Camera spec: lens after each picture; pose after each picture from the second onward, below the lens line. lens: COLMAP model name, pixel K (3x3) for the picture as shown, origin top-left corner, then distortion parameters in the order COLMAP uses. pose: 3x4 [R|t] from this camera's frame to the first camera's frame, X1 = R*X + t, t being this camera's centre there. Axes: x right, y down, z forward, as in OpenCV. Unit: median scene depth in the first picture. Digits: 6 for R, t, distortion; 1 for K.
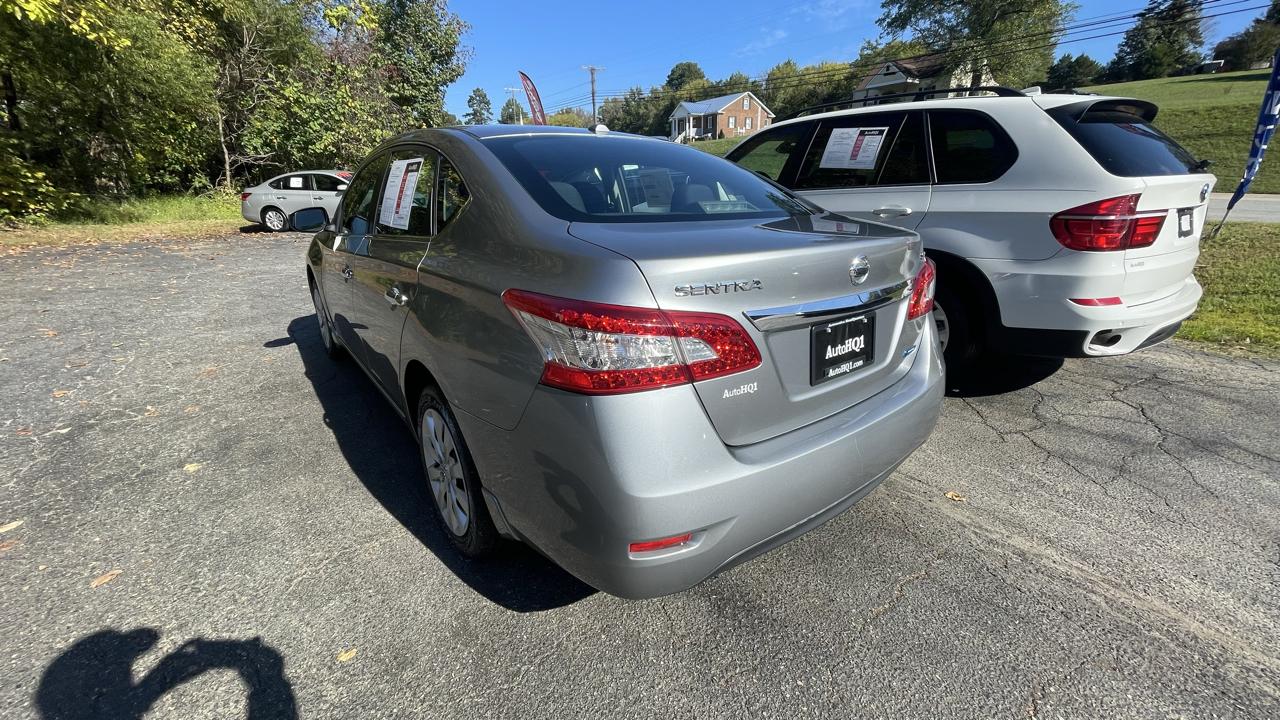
lens RADIAL K [[516.2, 0, 637.0], [0, 516.2, 362.8], [0, 0, 1]] dist [-0.000985, -0.000352]
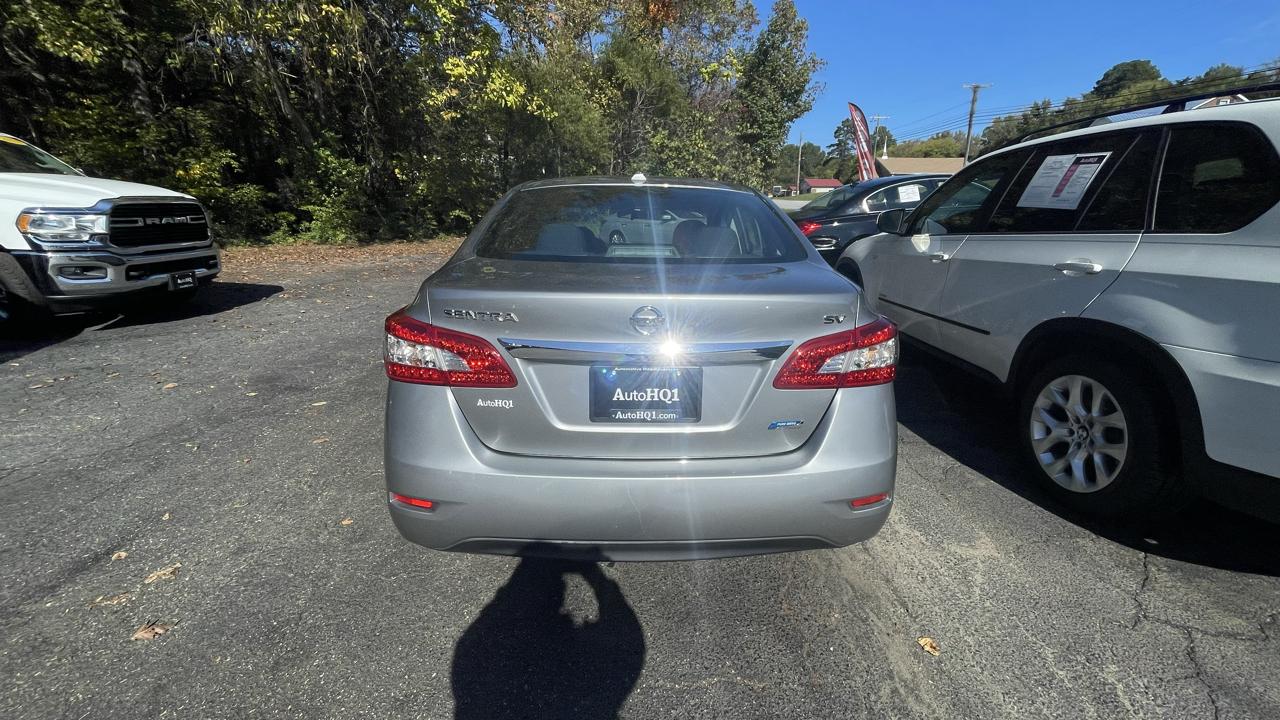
lens RADIAL K [[516.2, 0, 634.9], [0, 516.2, 362.4], [0, 0, 1]] dist [-0.000985, -0.000352]
pose [[0.805773, 0.173363, -0.566282, 0.099781], [-0.202365, 0.979239, 0.011838, -0.010546], [0.556577, 0.105057, 0.824127, 0.016497]]
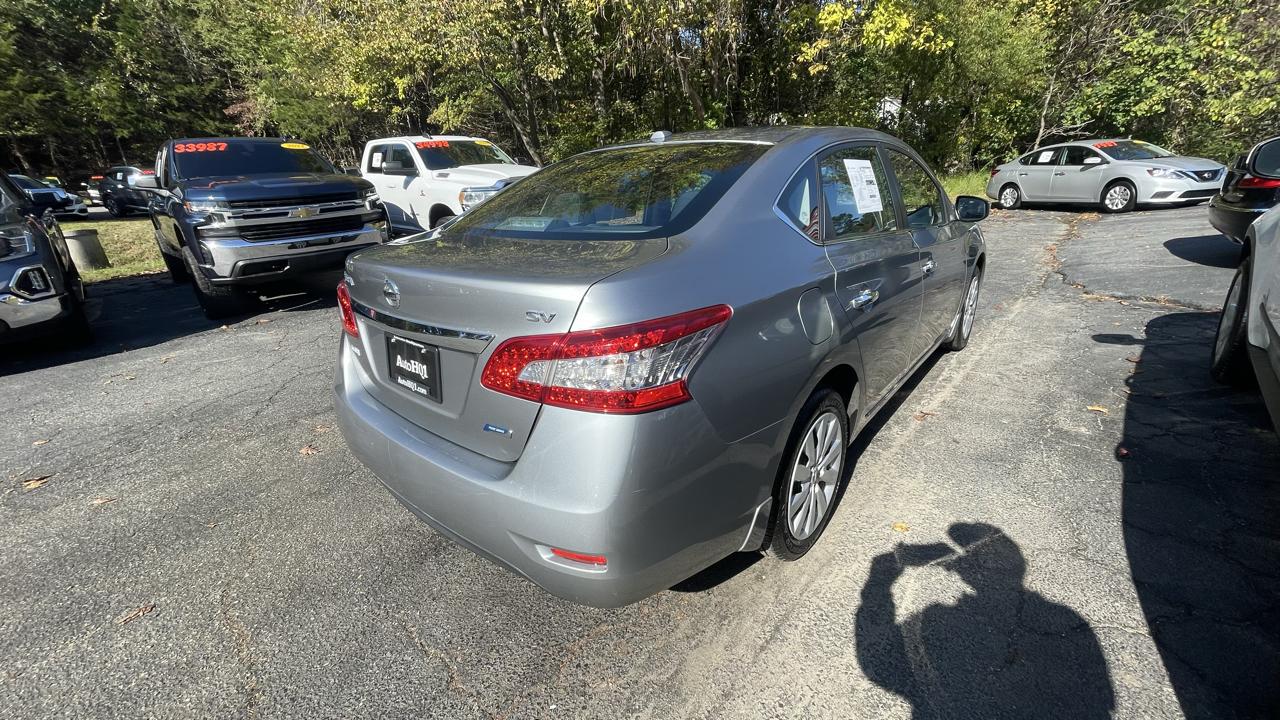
lens RADIAL K [[516.2, 0, 640.0], [0, 516.2, 355.1], [0, 0, 1]] dist [-0.000985, -0.000352]
pose [[0.216158, 0.306644, -0.926955, 0.154856], [-0.271196, 0.930898, 0.244708, -0.045688], [0.937938, 0.198491, 0.284382, 0.119717]]
